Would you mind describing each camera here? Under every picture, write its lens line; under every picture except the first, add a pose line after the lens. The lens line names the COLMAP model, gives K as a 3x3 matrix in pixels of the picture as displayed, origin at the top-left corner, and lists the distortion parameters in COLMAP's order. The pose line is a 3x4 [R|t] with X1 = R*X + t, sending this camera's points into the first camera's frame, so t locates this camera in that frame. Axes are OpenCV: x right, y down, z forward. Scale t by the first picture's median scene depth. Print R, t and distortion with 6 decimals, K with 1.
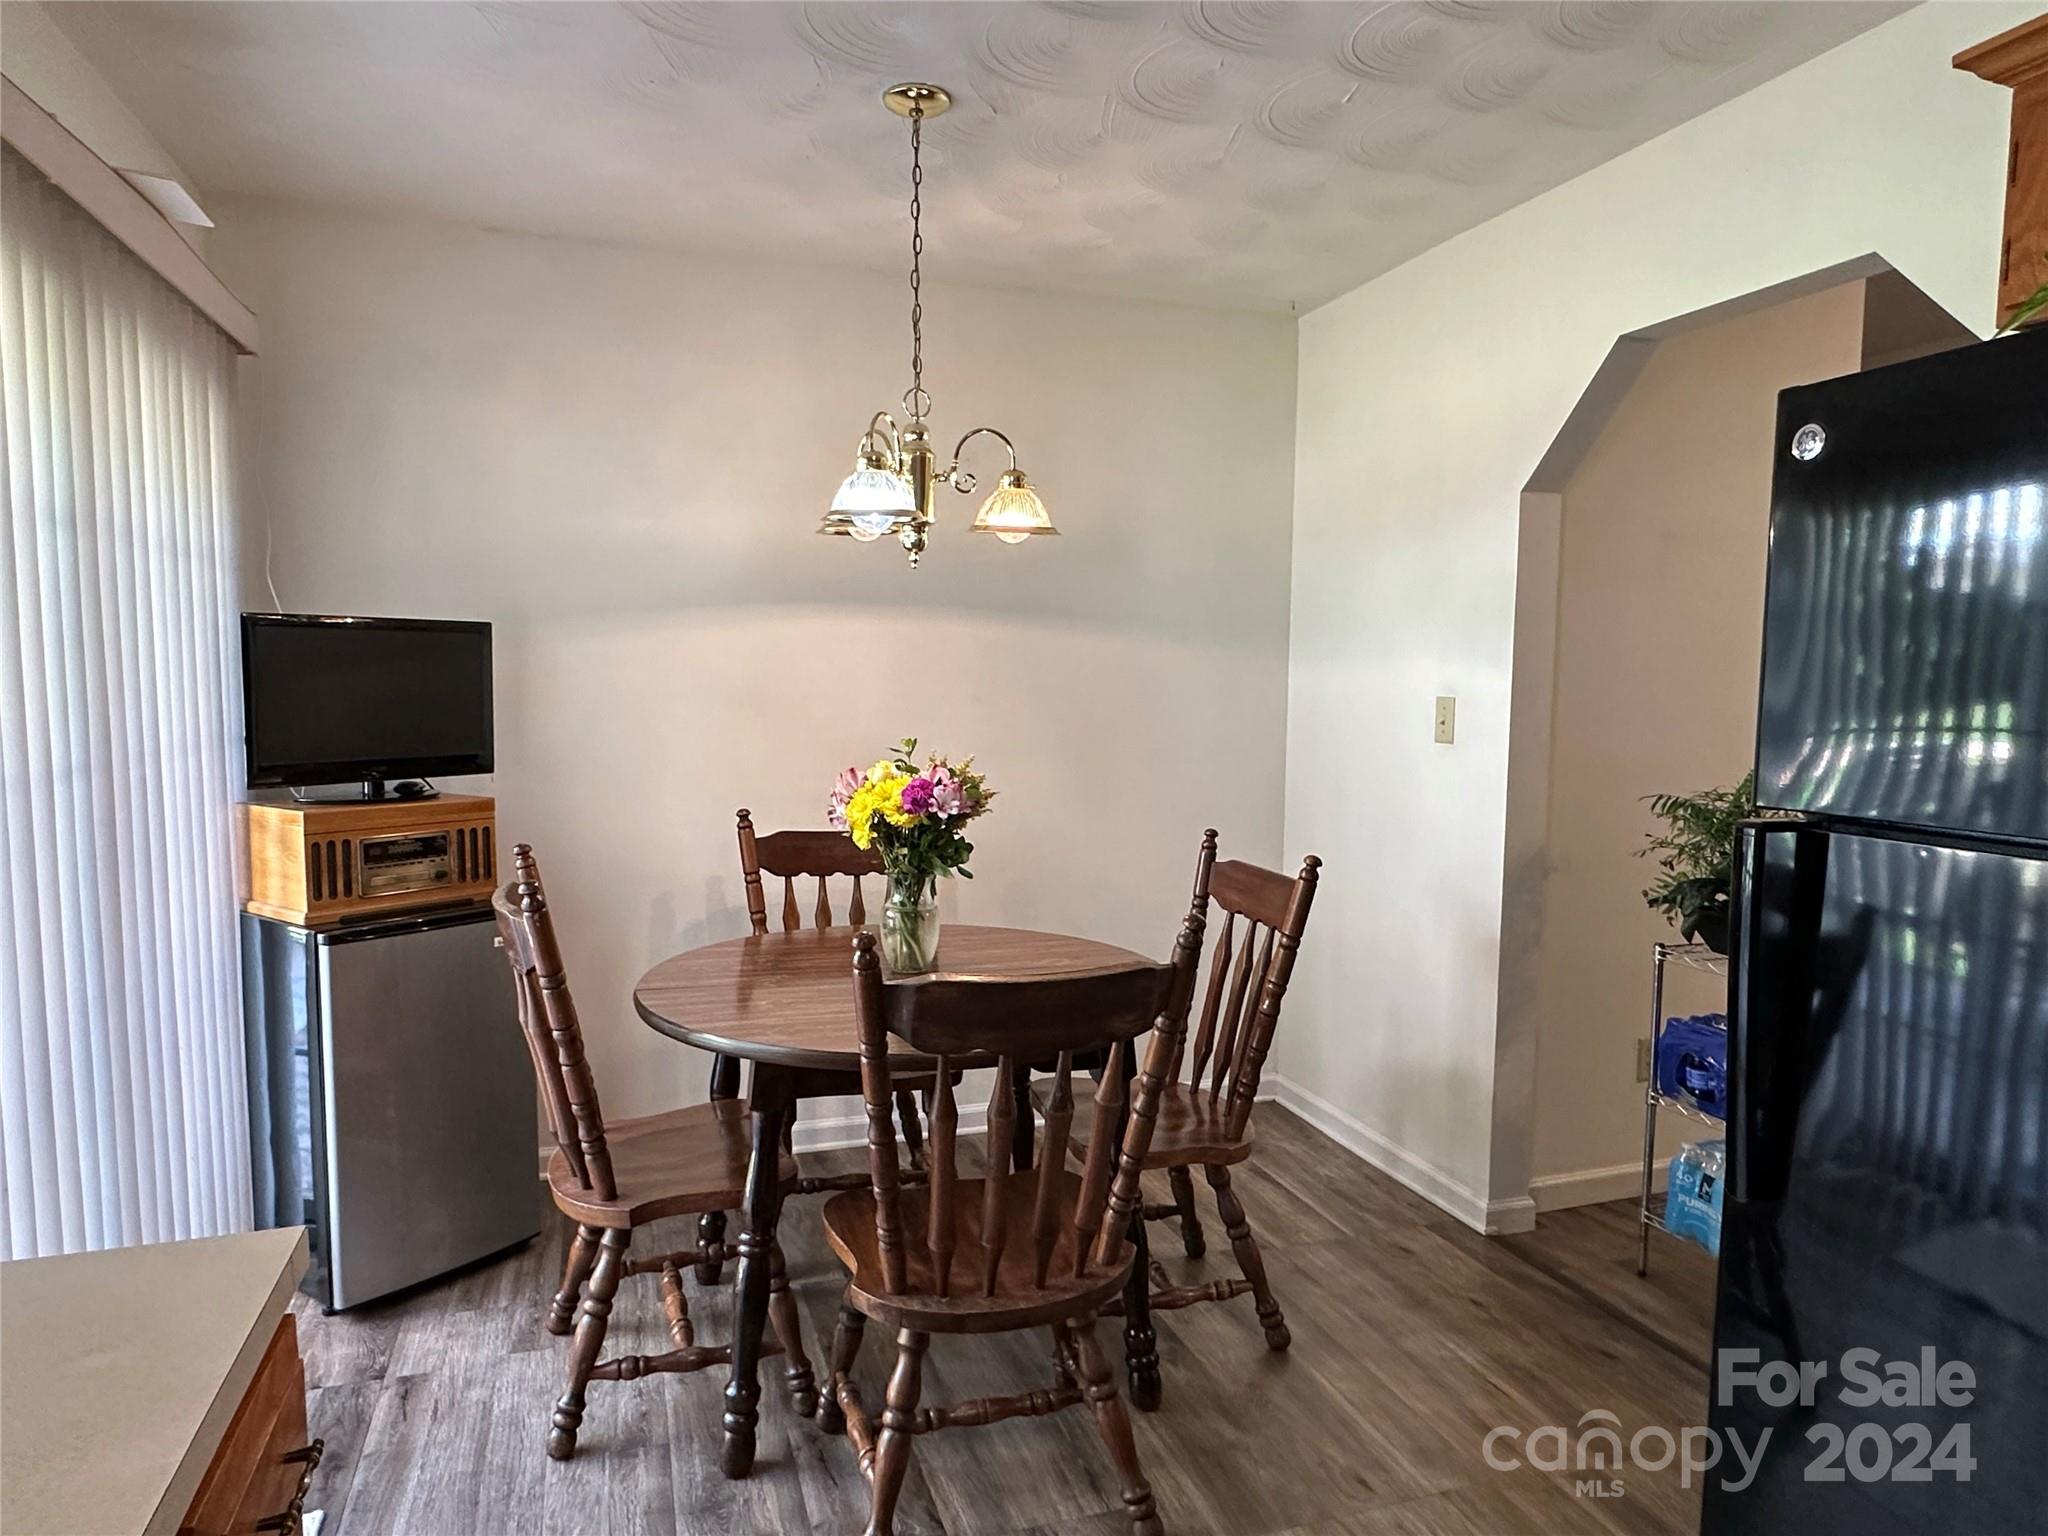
lens RADIAL K [[1259.5, 0, 1024.5], [0, 1259.5, 788.9], [0, 0, 1]] dist [-0.000845, 0.003016]
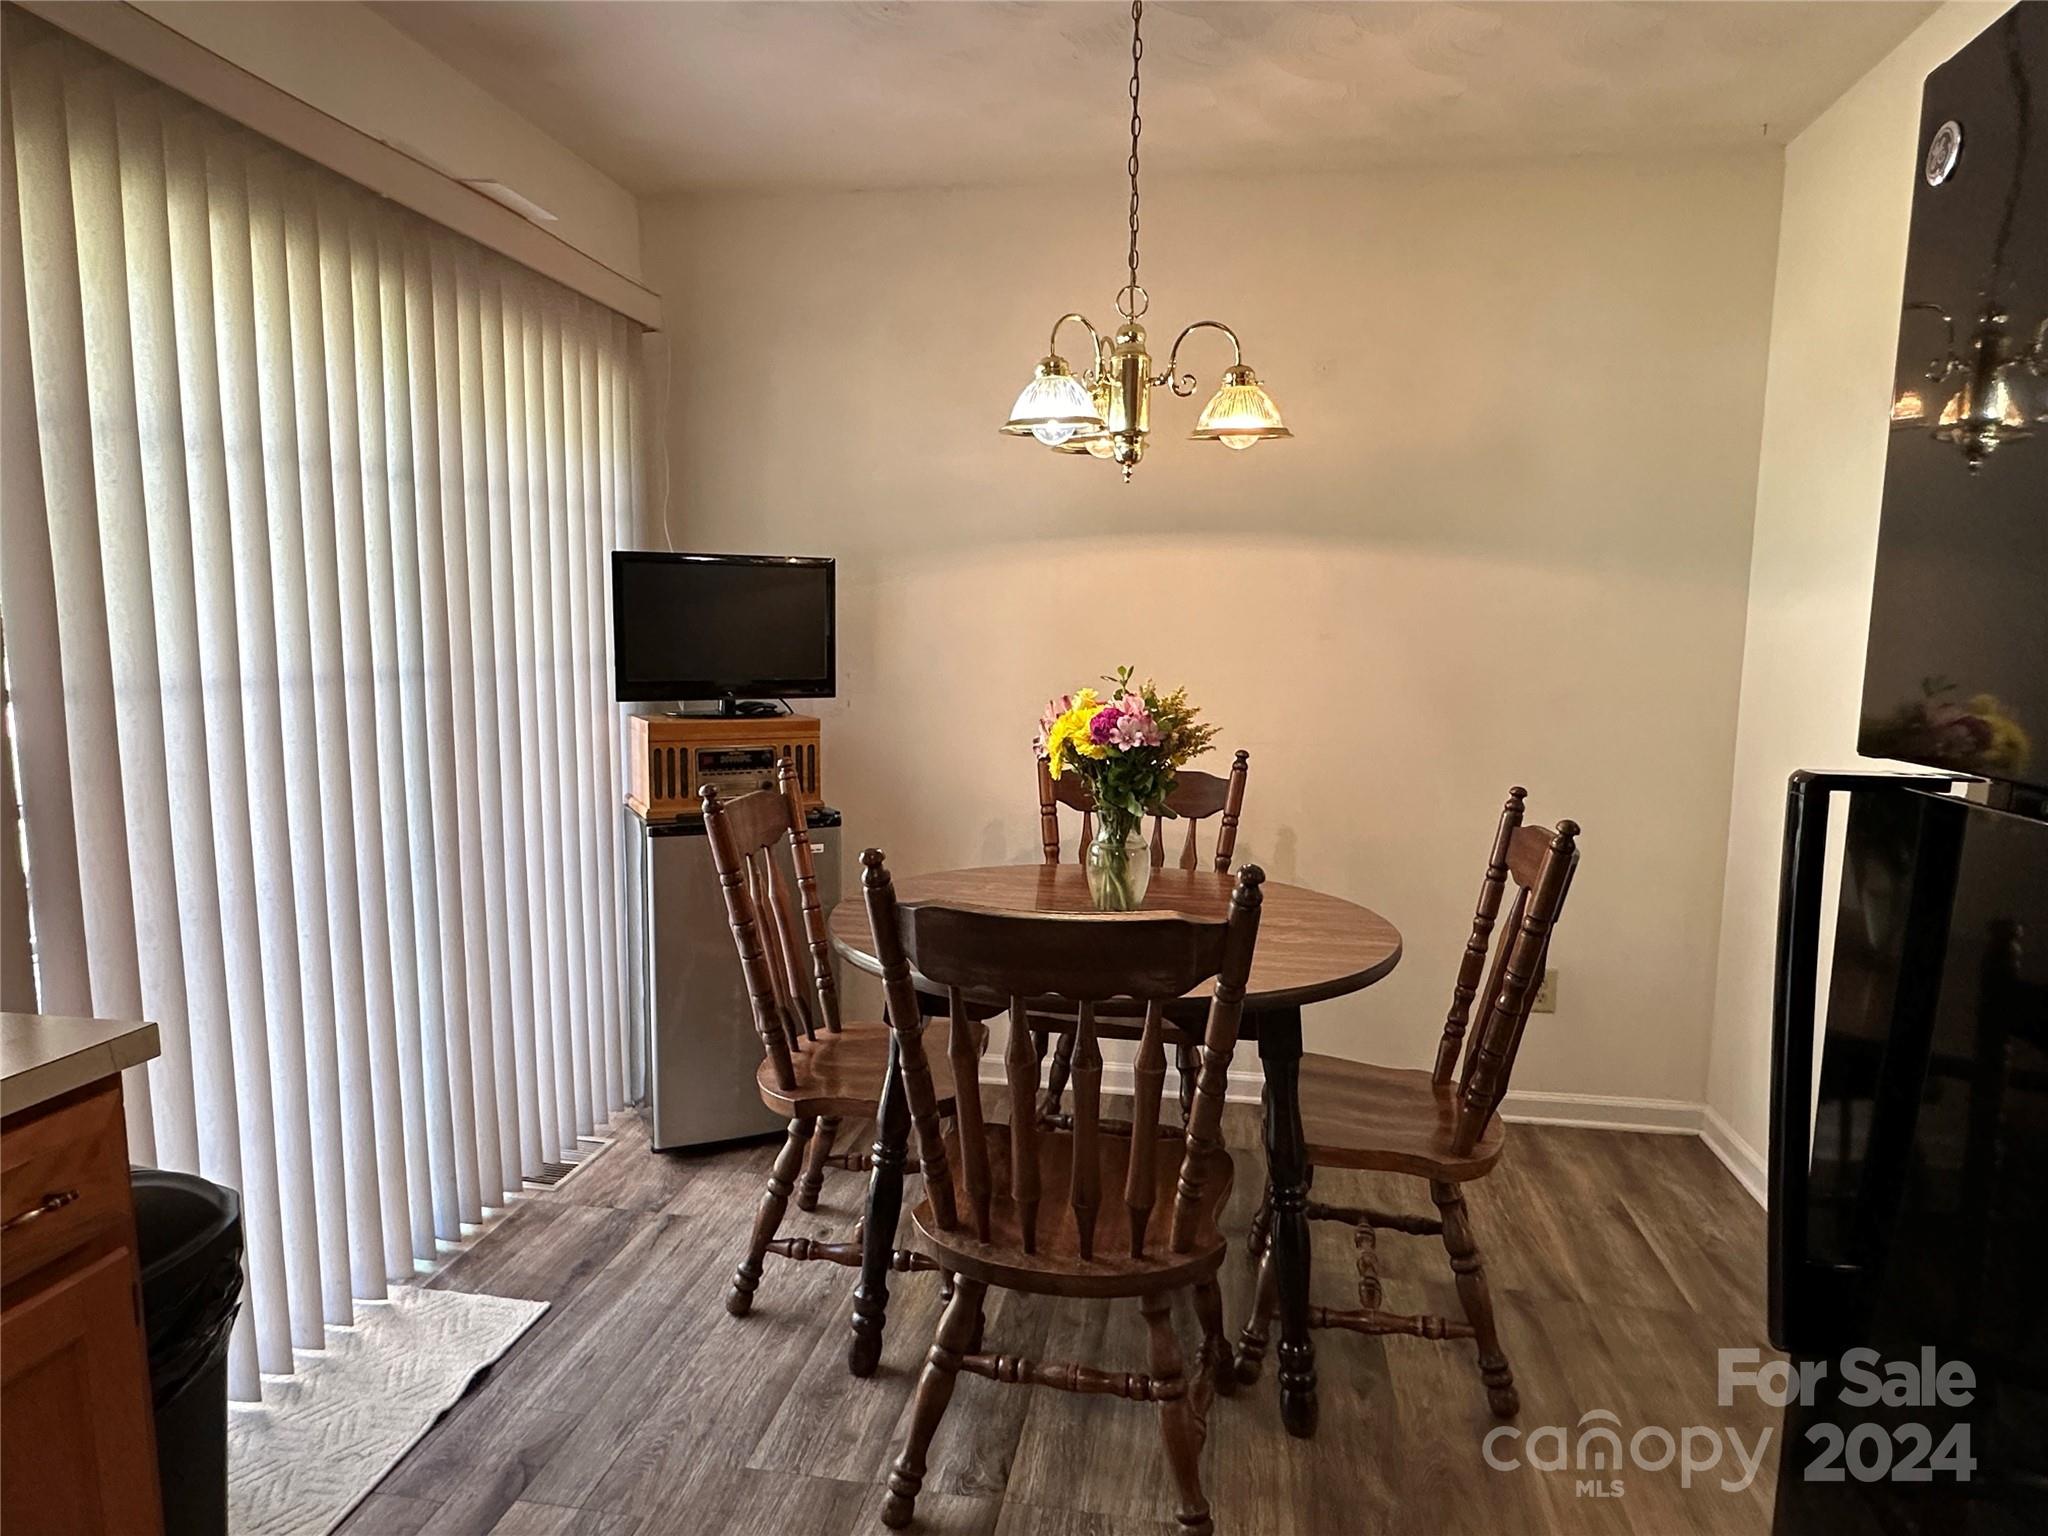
lens RADIAL K [[1259.5, 0, 1024.5], [0, 1259.5, 788.9], [0, 0, 1]] dist [-0.000845, 0.003016]
pose [[0.884342, 0.060784, -0.462865, 0.292143], [-0.045331, 0.997983, 0.044449, 0.013283], [0.464633, -0.018327, 0.885314, 0.135944]]
